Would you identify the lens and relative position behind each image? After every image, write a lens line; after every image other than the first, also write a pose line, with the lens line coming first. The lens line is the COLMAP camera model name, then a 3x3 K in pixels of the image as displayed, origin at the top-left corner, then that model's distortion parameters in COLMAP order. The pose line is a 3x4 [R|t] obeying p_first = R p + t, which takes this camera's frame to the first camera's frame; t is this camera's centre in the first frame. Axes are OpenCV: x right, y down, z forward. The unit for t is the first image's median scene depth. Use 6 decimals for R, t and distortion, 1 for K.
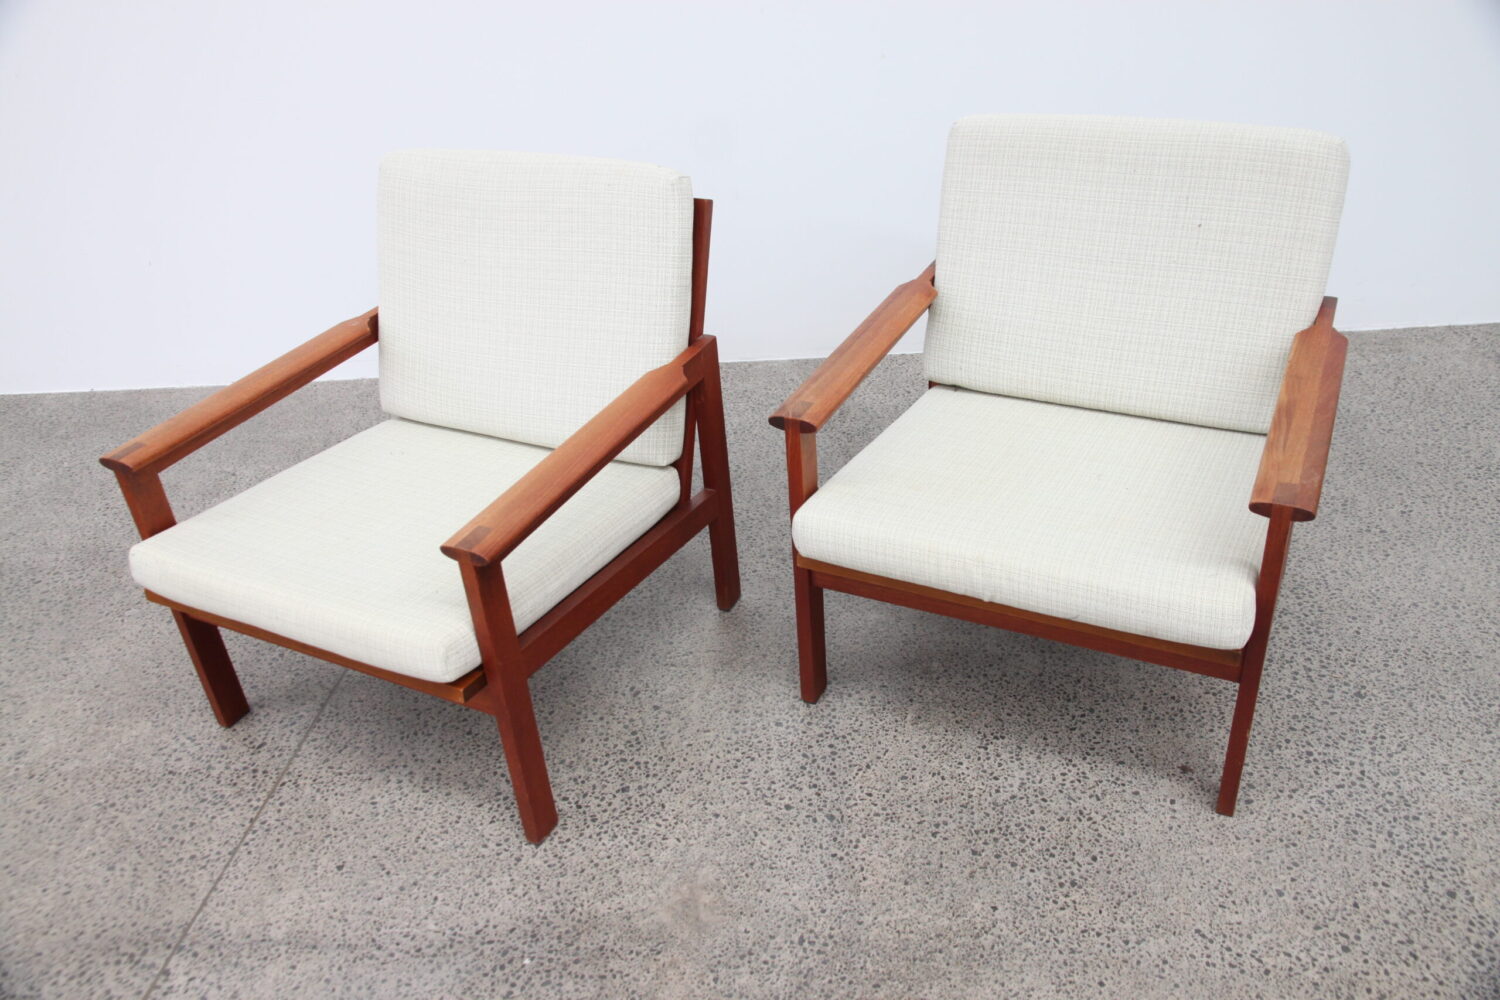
lens RADIAL K [[1186.0, 0, 742.9], [0, 1186.0, 499.8], [0, 0, 1]] dist [-0.013663, 0.030341]
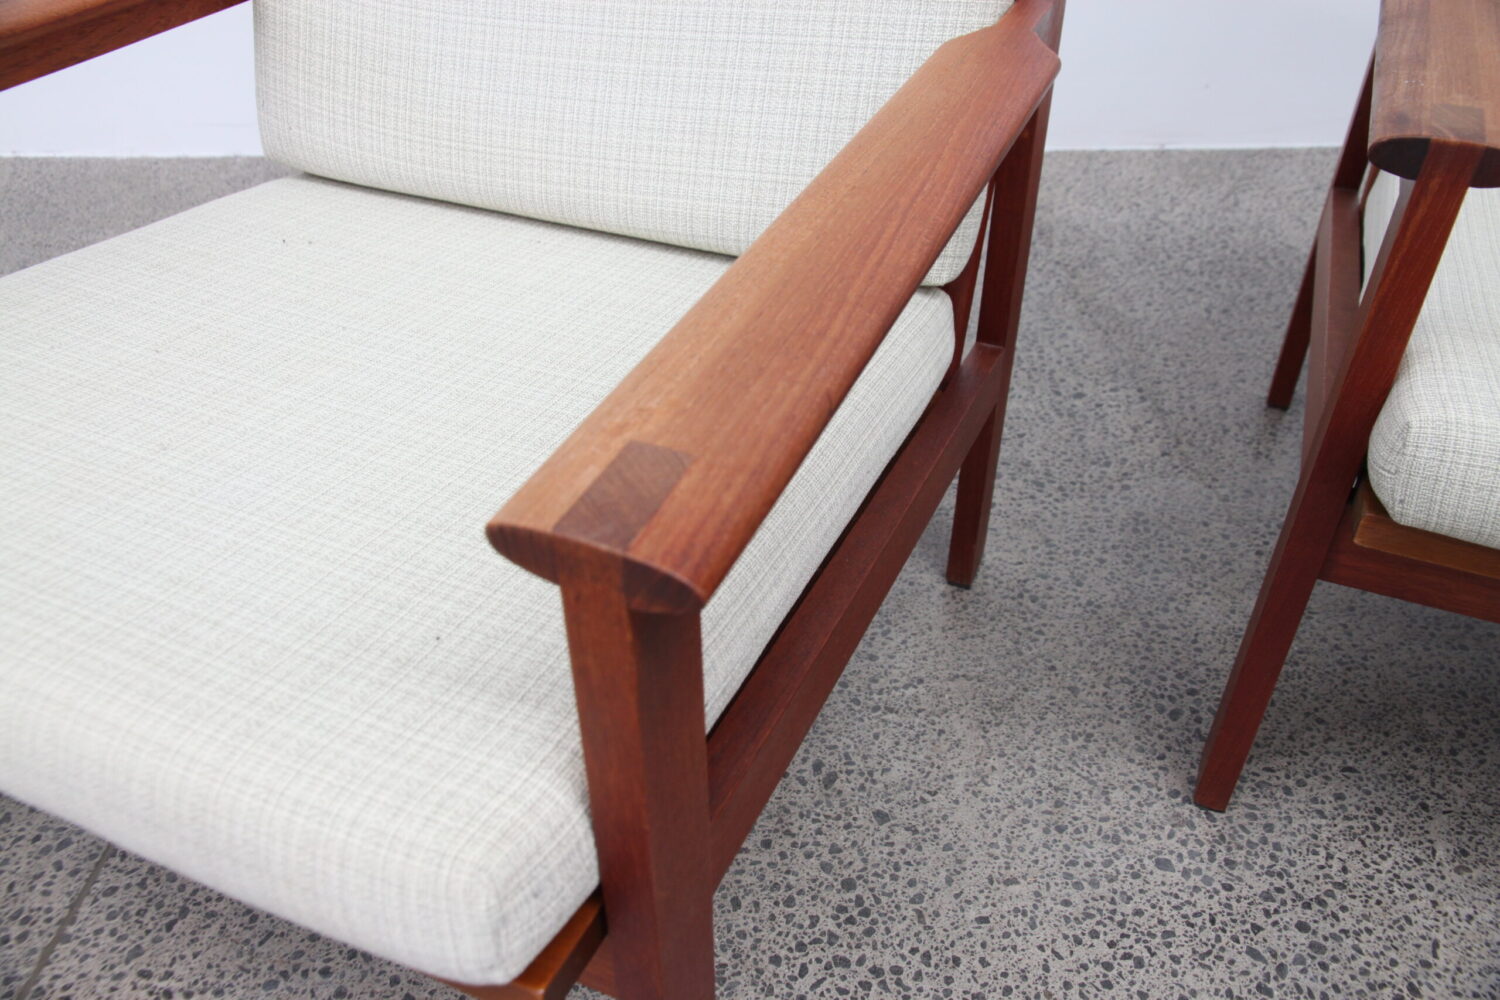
lens RADIAL K [[1186.0, 0, 760.9], [0, 1186.0, 492.5], [0, 0, 1]] dist [-0.013663, 0.030341]
pose [[0.995530, 0.018942, 0.092526, -0.162720], [-0.028233, 0.994570, 0.100166, 0.004473], [-0.090126, -0.102330, 0.990659, 0.550196]]
